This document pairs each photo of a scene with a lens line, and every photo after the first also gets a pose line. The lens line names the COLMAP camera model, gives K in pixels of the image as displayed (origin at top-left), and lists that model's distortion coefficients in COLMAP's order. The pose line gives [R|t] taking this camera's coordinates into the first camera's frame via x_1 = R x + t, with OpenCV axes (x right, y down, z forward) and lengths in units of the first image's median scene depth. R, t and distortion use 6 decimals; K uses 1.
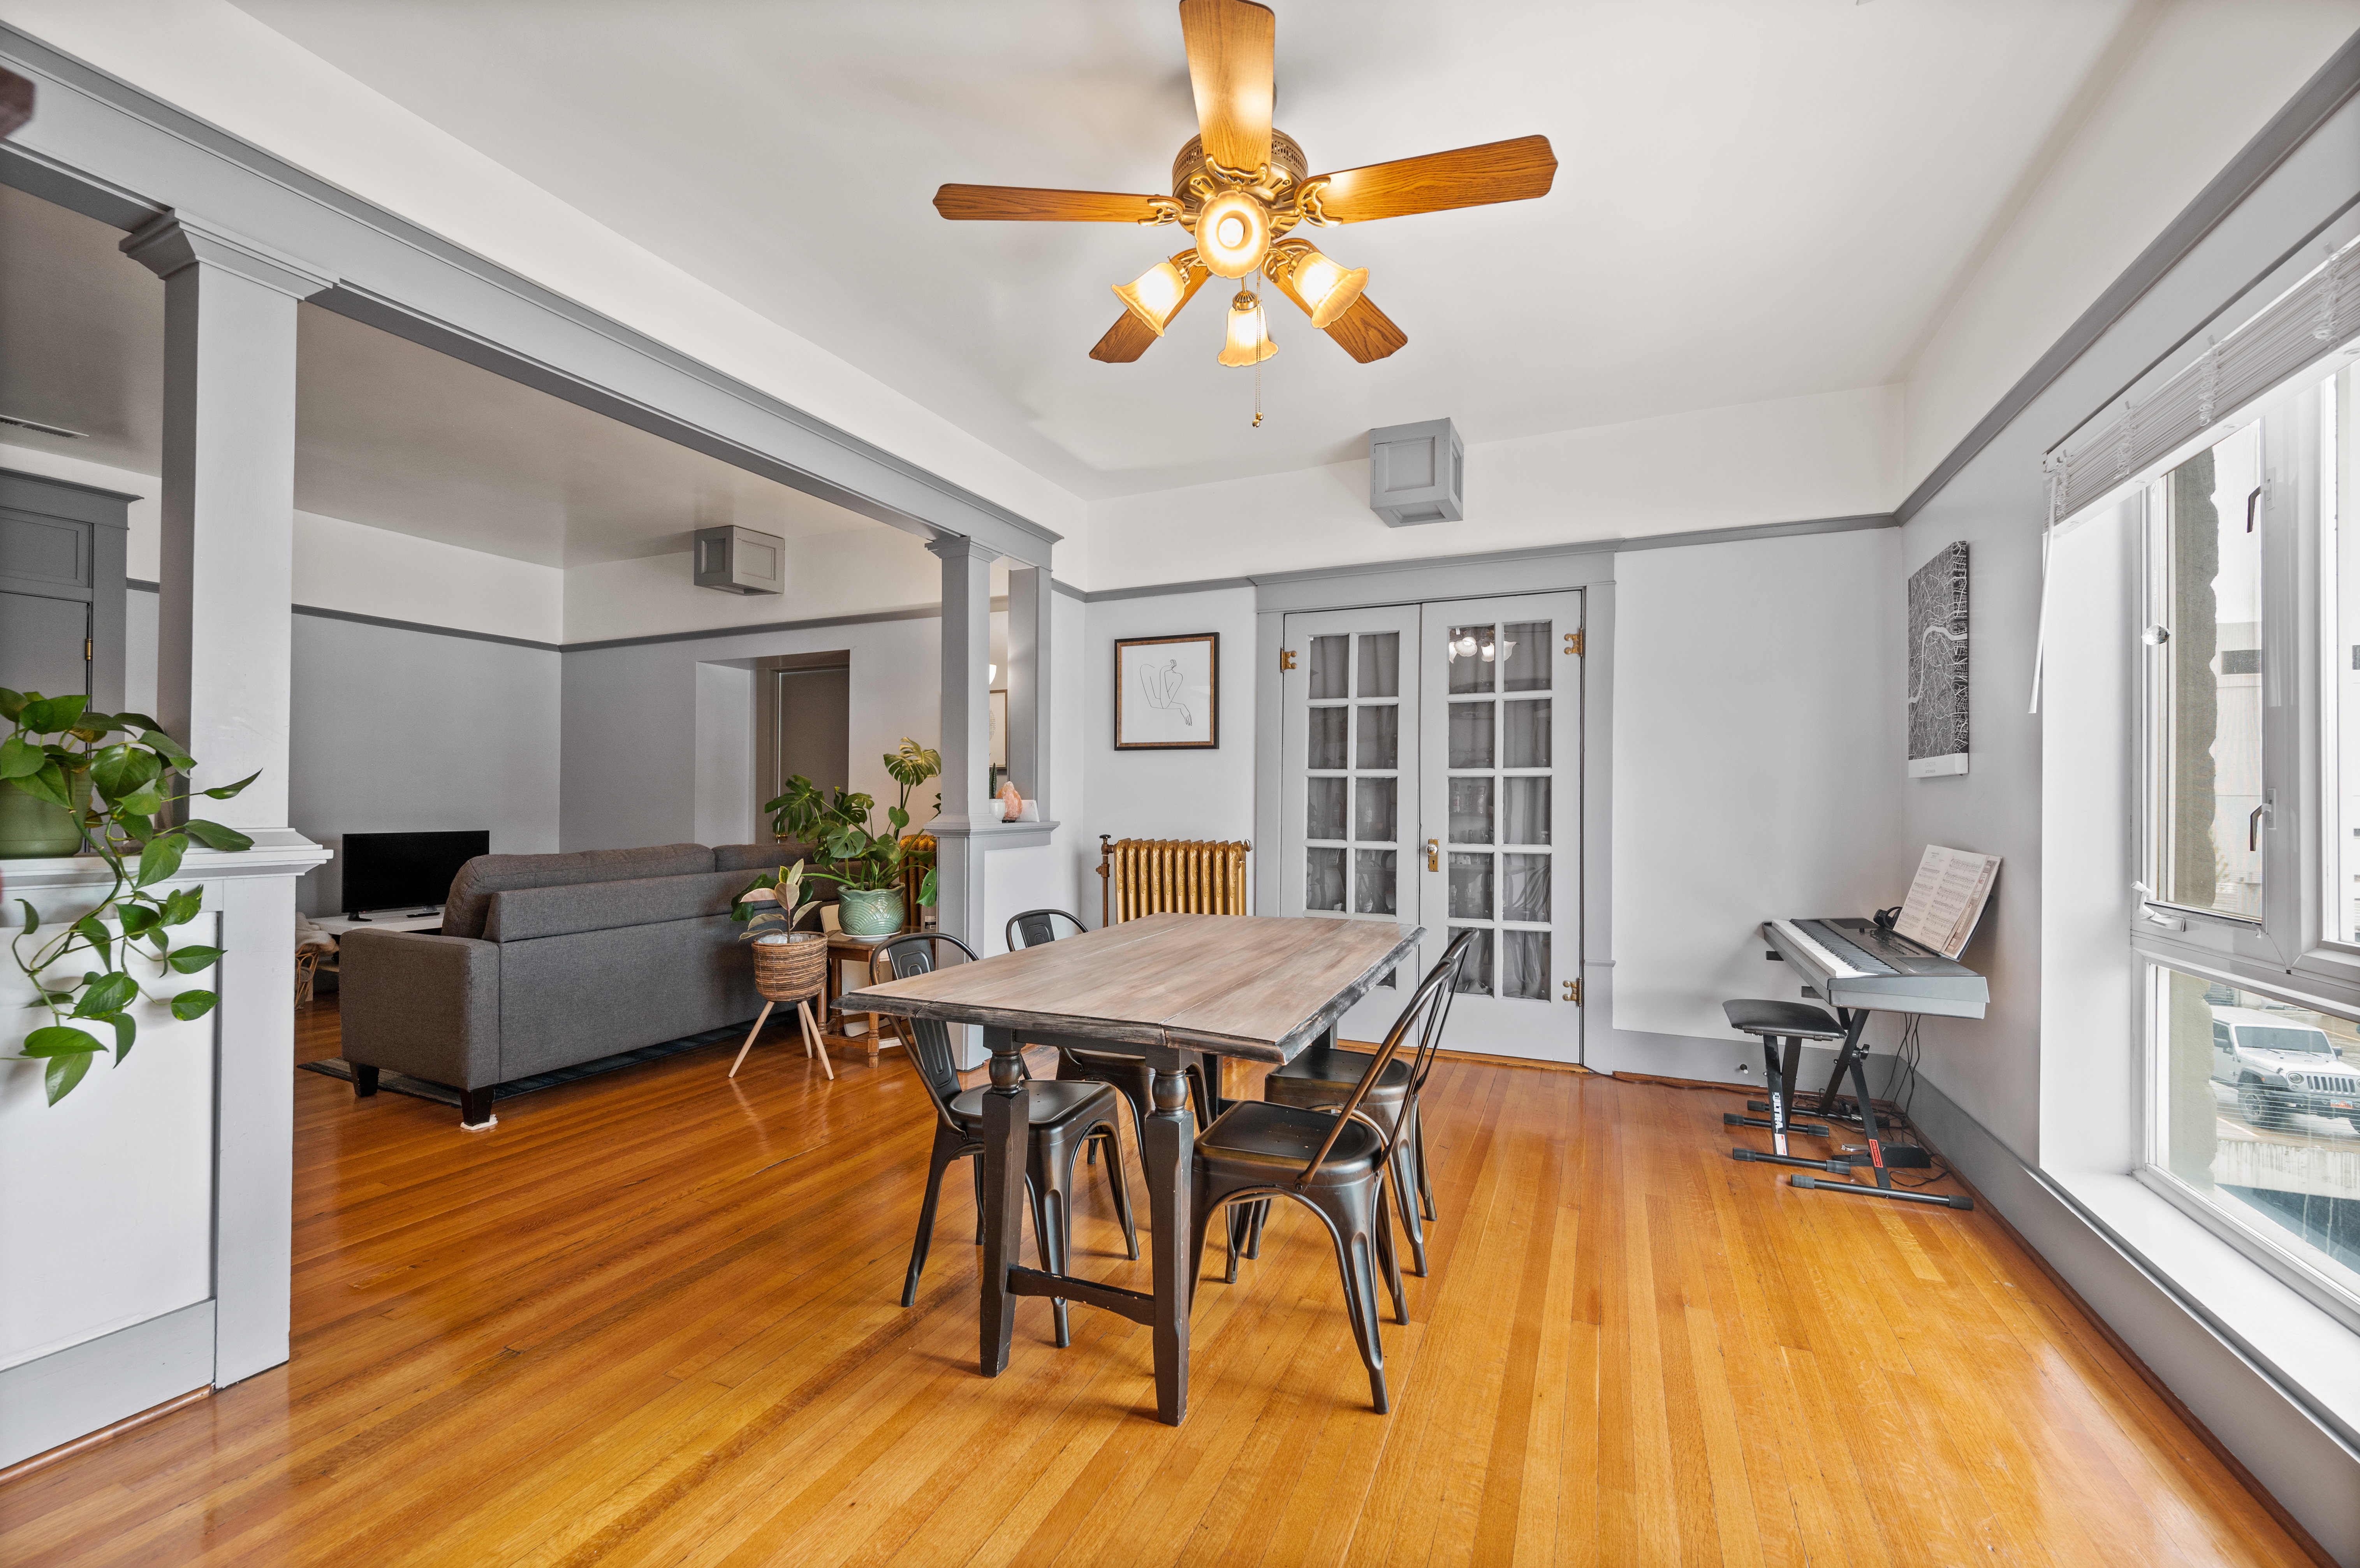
lens RADIAL K [[941.8, 0, 1179.2], [0, 941.8, 802.6], [0, 0, 1]] dist [0.000254, 0.000001]
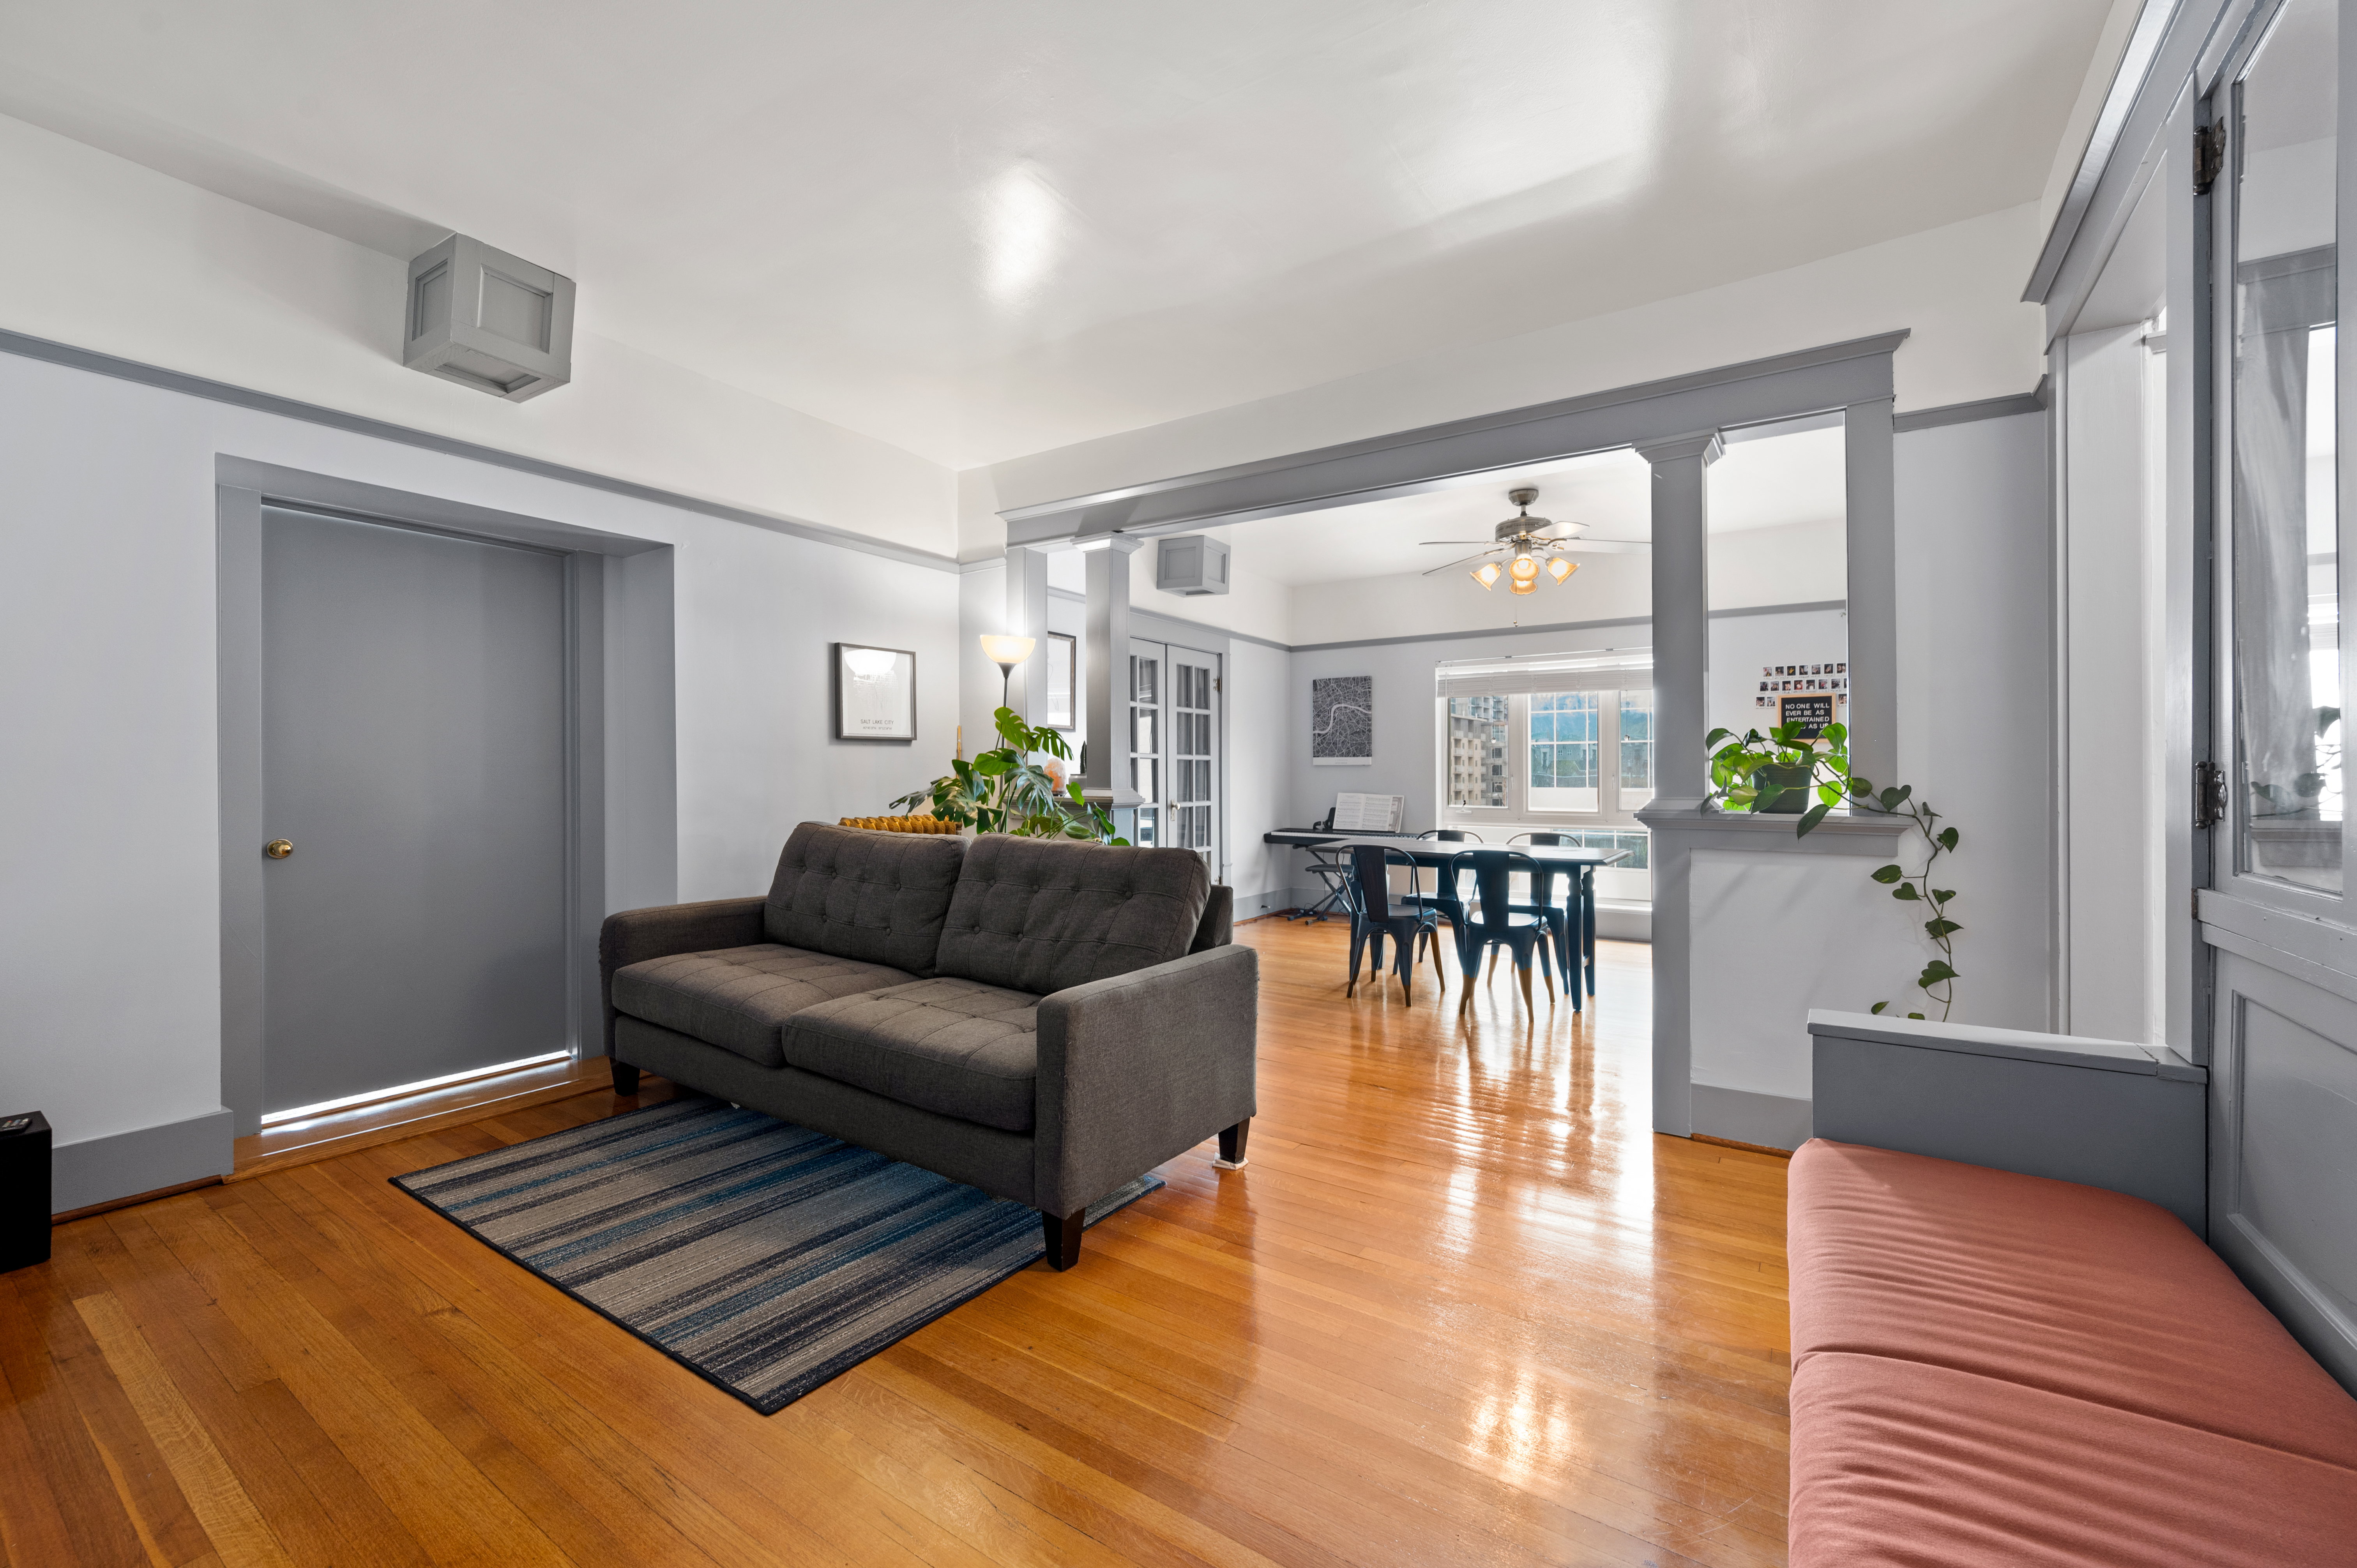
lens RADIAL K [[959.7, 0, 1178.5], [0, 959.7, 784.0], [0, 0, 1]] dist [0.001397, 0.000123]
pose [[0.174375, -0.012817, 0.984596, -1.327892], [-0.002679, 0.999905, 0.013491, -0.008165], [-0.984676, -0.004990, 0.174325, 0.746412]]
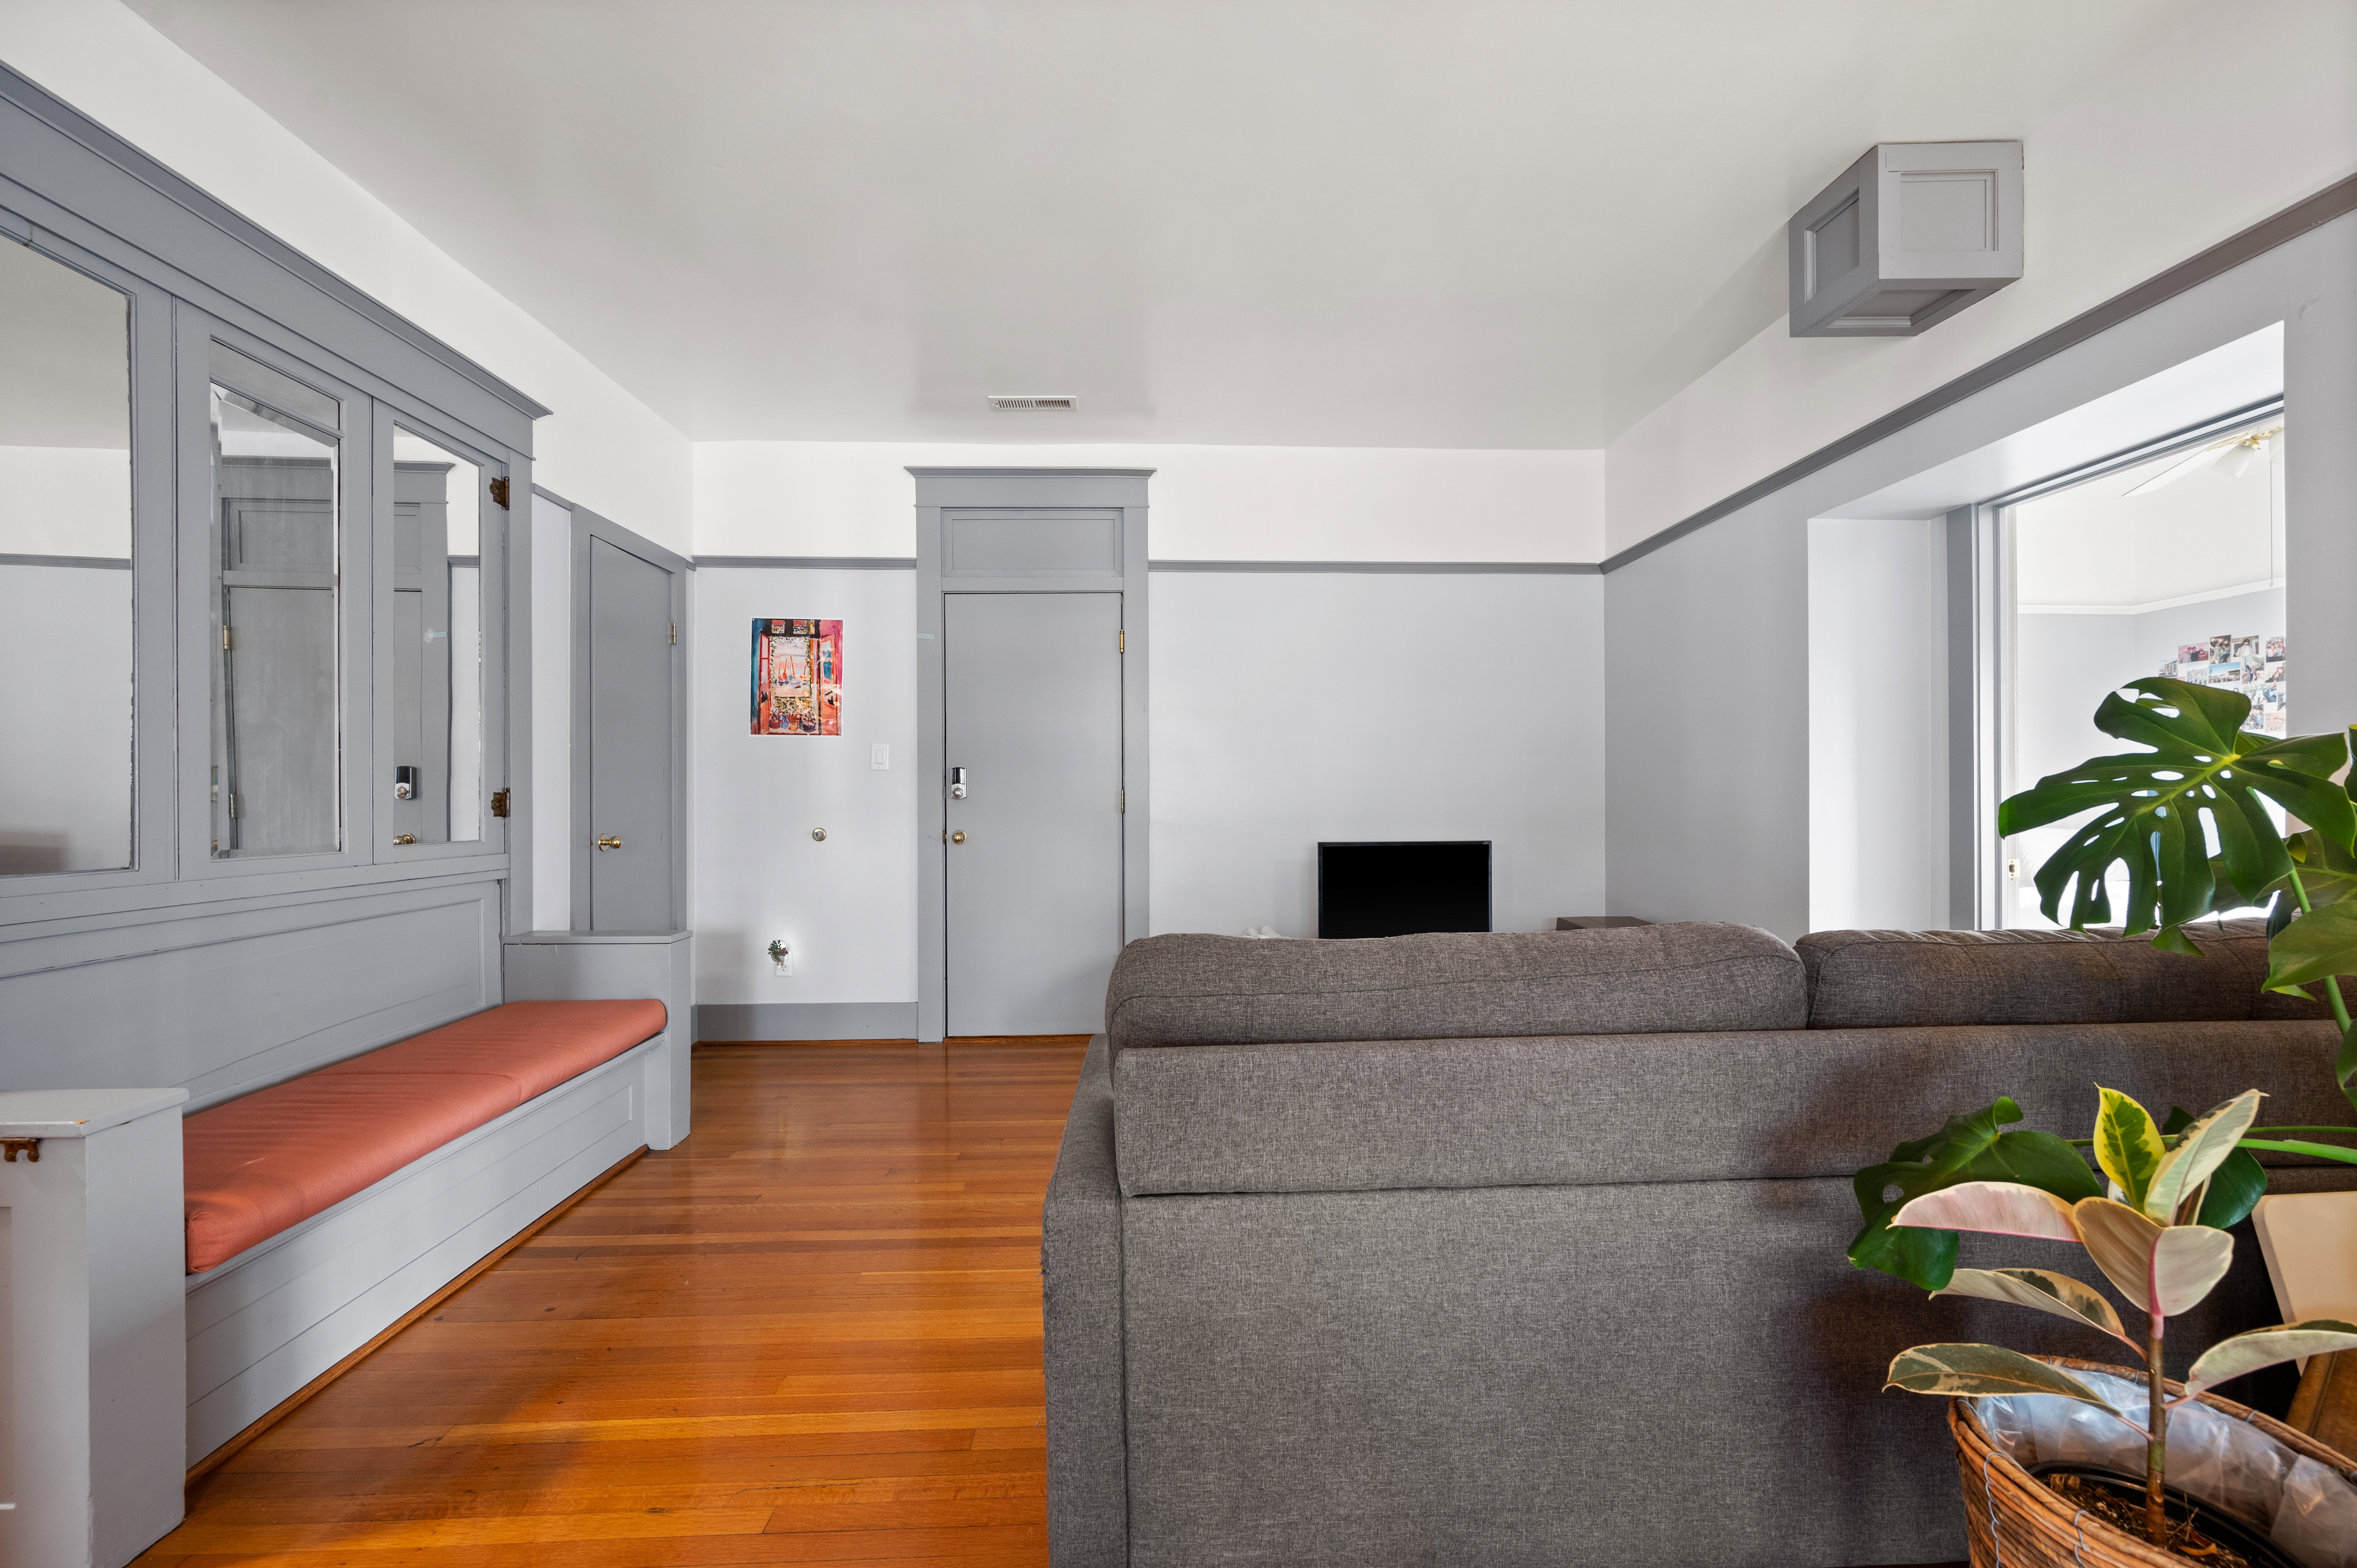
lens RADIAL K [[936.3, 0, 1187.1], [0, 936.3, 798.4], [0, 0, 1]] dist [-0.000107, -0.000235]
pose [[0.454455, -0.005669, -0.890752, -0.328564], [0.008492, 0.999962, -0.002031, -0.001033], [0.890729, -0.006641, 0.454486, 0.719195]]
